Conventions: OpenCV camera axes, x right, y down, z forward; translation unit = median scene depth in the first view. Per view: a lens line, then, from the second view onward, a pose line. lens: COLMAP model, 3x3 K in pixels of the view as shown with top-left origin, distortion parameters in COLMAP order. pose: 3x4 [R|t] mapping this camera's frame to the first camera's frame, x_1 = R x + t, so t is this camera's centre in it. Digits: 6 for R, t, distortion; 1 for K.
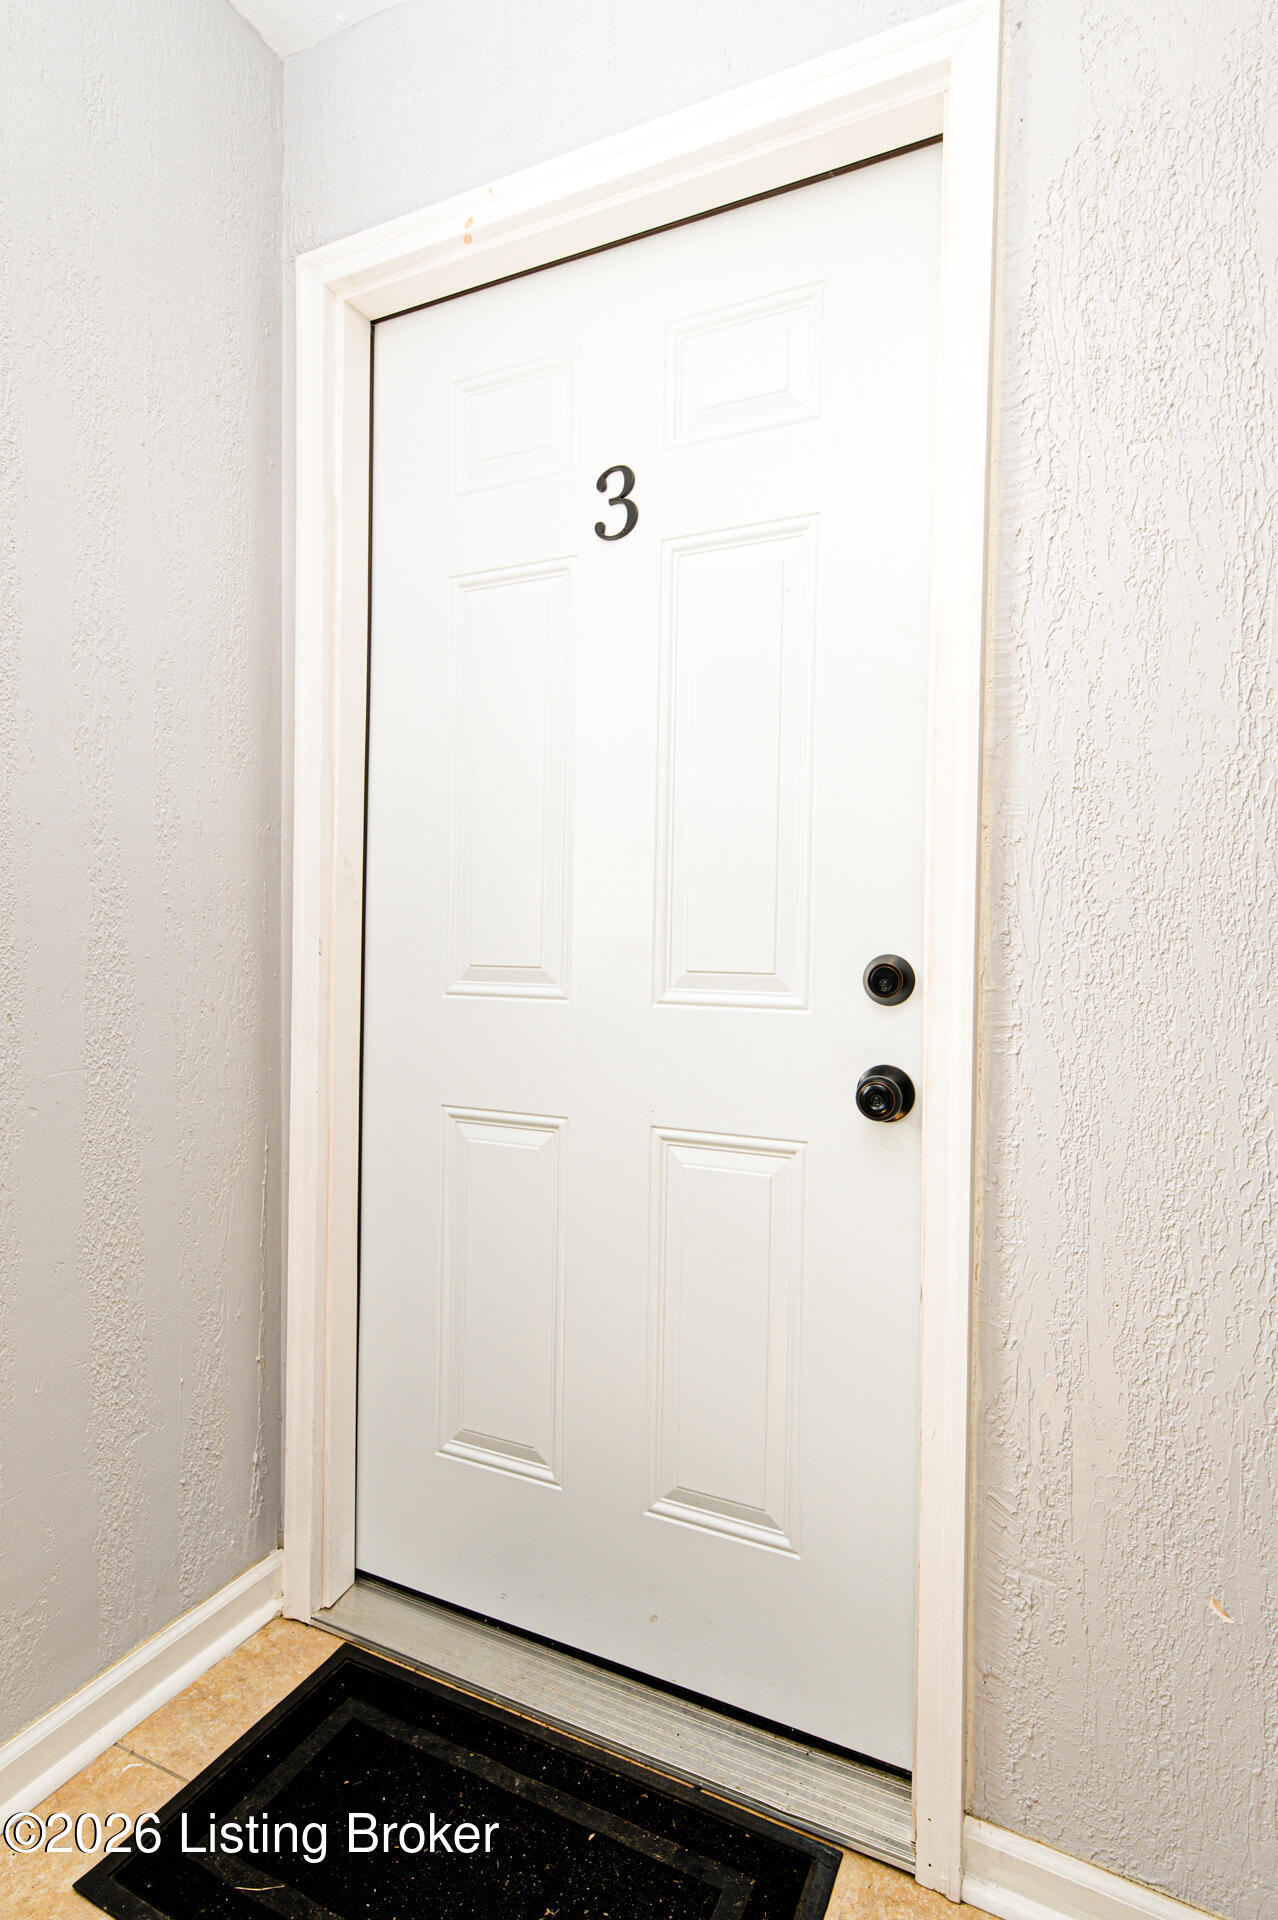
lens RADIAL K [[1050.3, 0, 640.6], [0, 1050.3, 963.1], [0, 0, 1]] dist [0.014404, 0.001381]
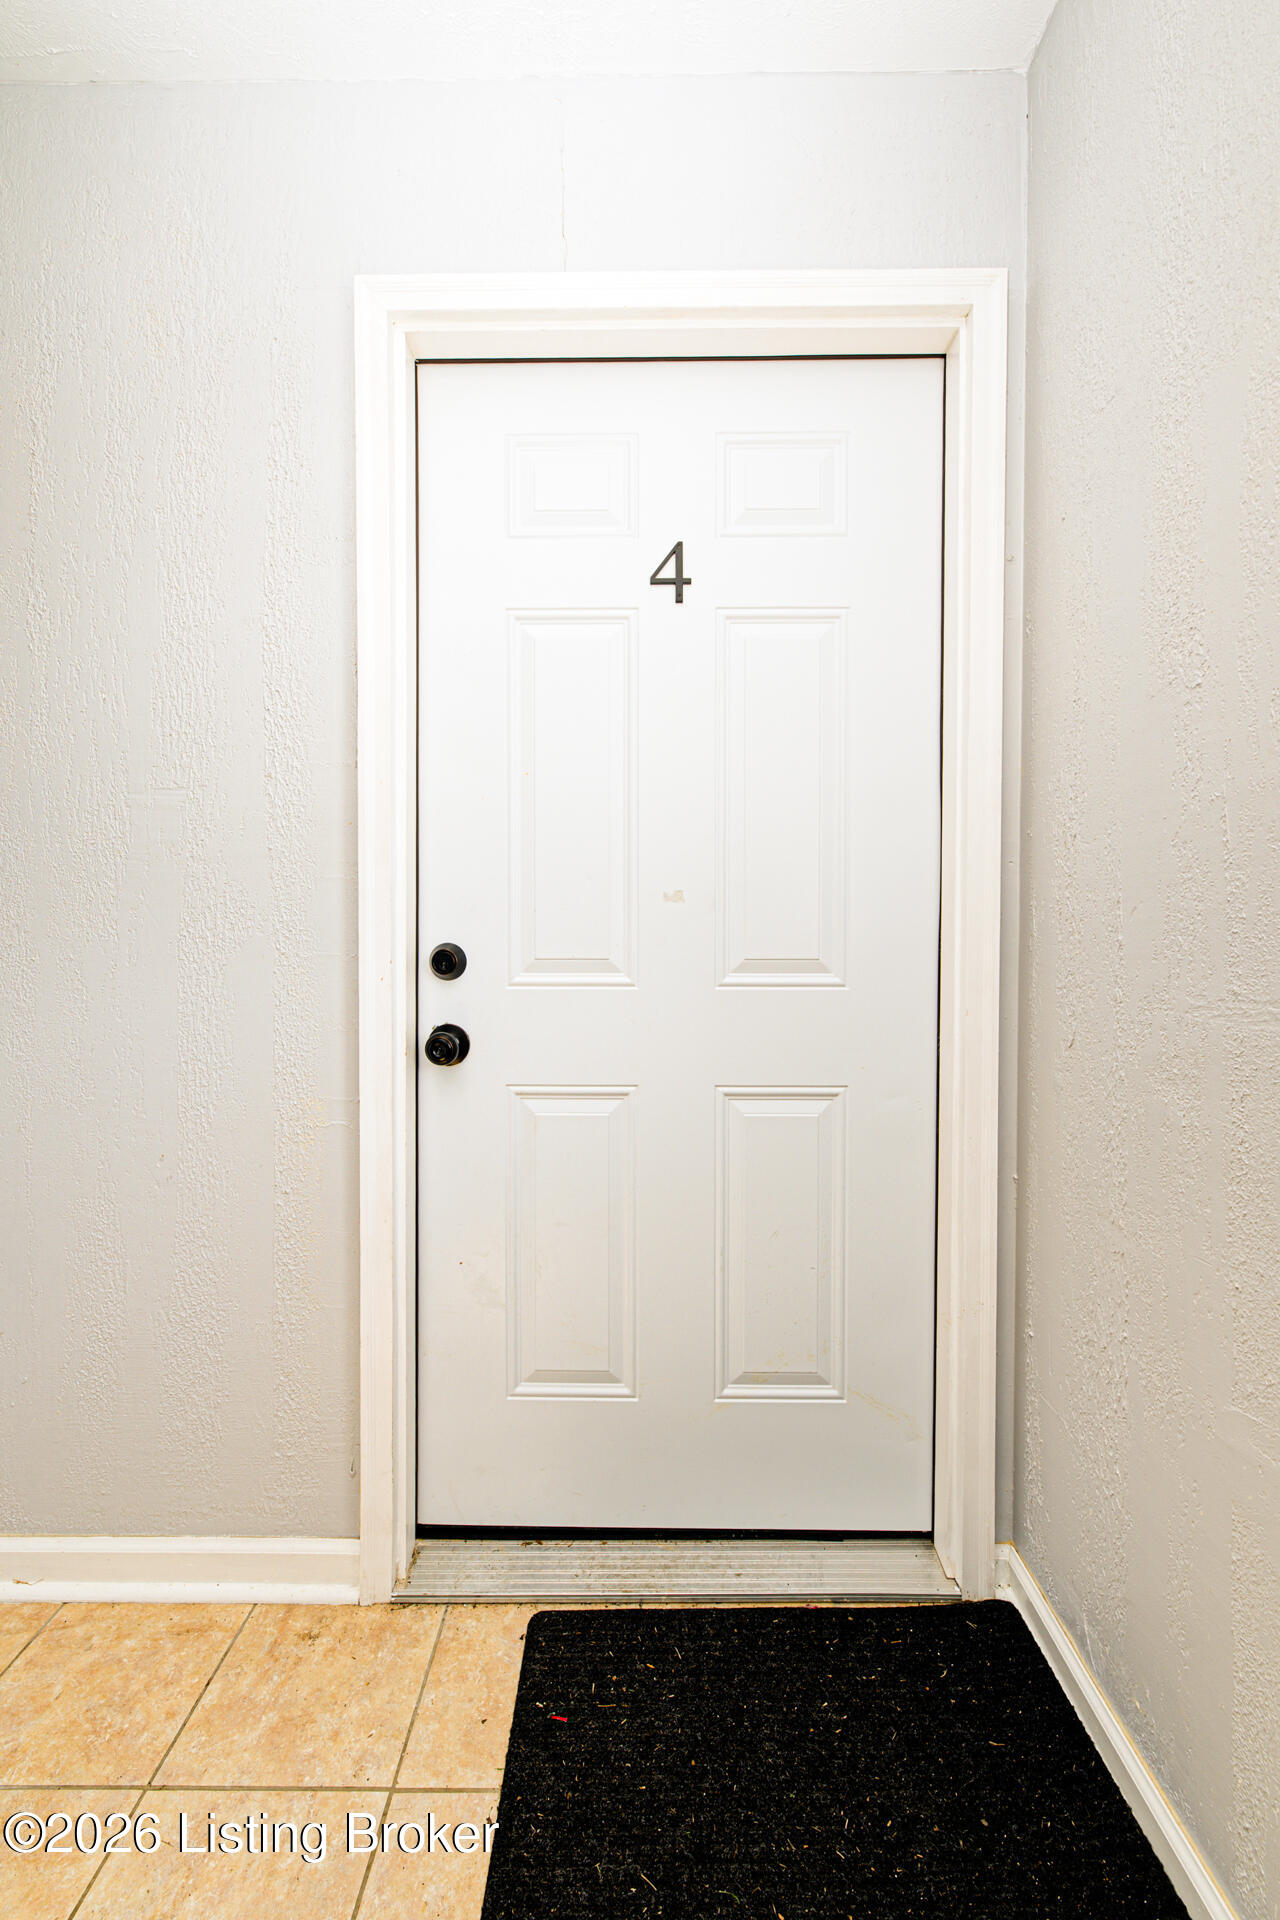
lens RADIAL K [[780.3, 0, 638.0], [0, 780.3, 949.3], [0, 0, 1]] dist [0.001275, -0.000078]
pose [[0.897799, -0.018005, 0.440038, -0.471959], [0.017401, 0.999834, 0.005407, -0.011419], [-0.440062, 0.002802, 0.897963, 0.220505]]
